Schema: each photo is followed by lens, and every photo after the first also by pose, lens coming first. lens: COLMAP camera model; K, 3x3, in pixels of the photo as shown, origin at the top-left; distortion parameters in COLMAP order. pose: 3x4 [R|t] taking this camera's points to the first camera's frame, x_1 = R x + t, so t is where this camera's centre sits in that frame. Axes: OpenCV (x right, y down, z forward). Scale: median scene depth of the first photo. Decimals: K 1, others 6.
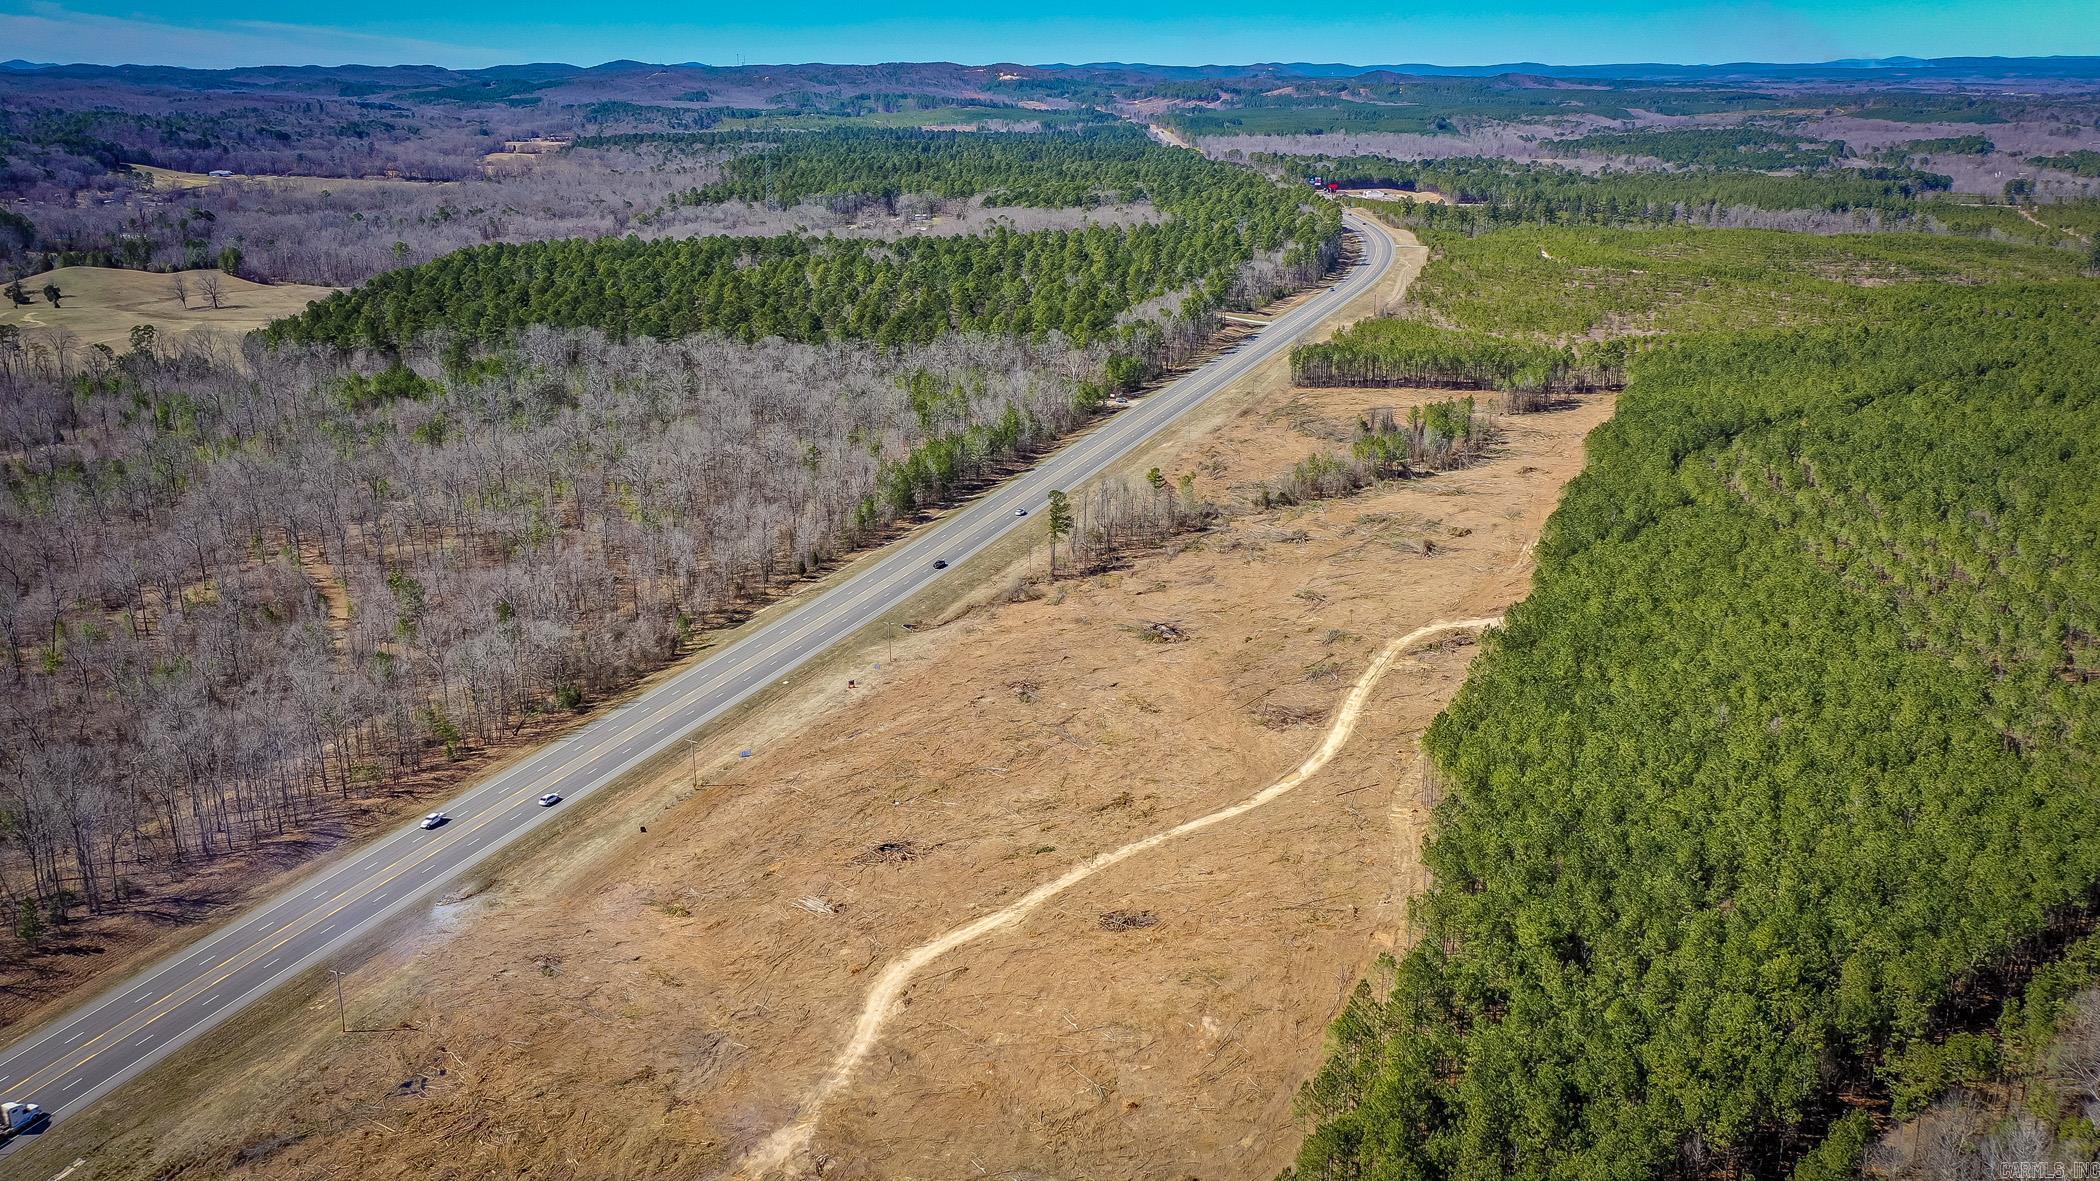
lens RADIAL K [[1611.3, 0, 1048.9], [0, 1611.3, 591.9], [0, 0, 1]] dist [0.021997, 0.013700]
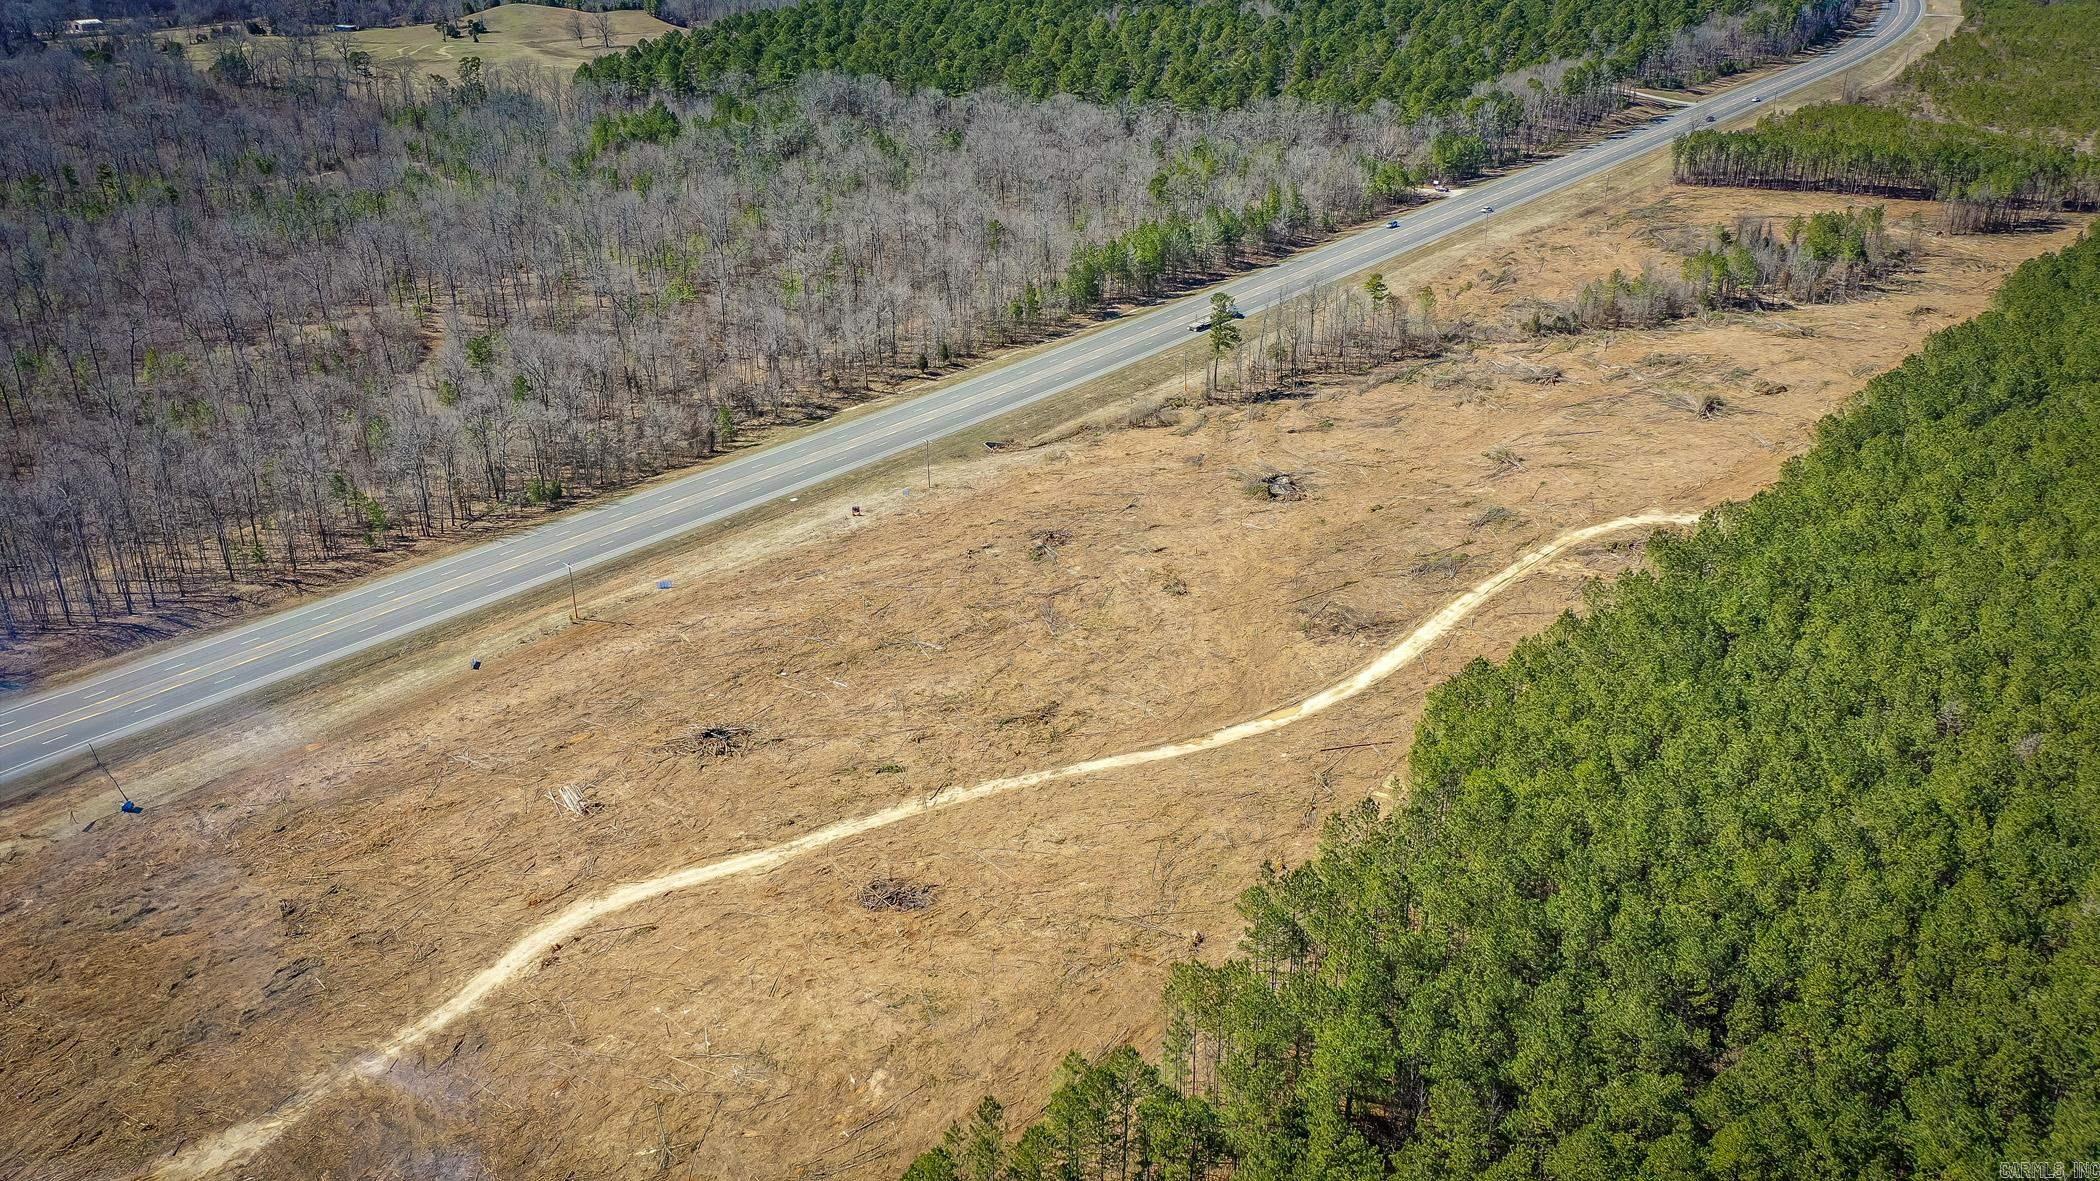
lens RADIAL K [[1611.3, 0, 1052.6], [0, 1611.3, 590.6], [0, 0, 1]] dist [0.021997, 0.013700]
pose [[0.952968, 0.126302, -0.275499, 0.156041], [-0.088984, 0.985565, 0.144028, -0.023310], [0.289713, -0.112739, 0.950451, 0.175688]]
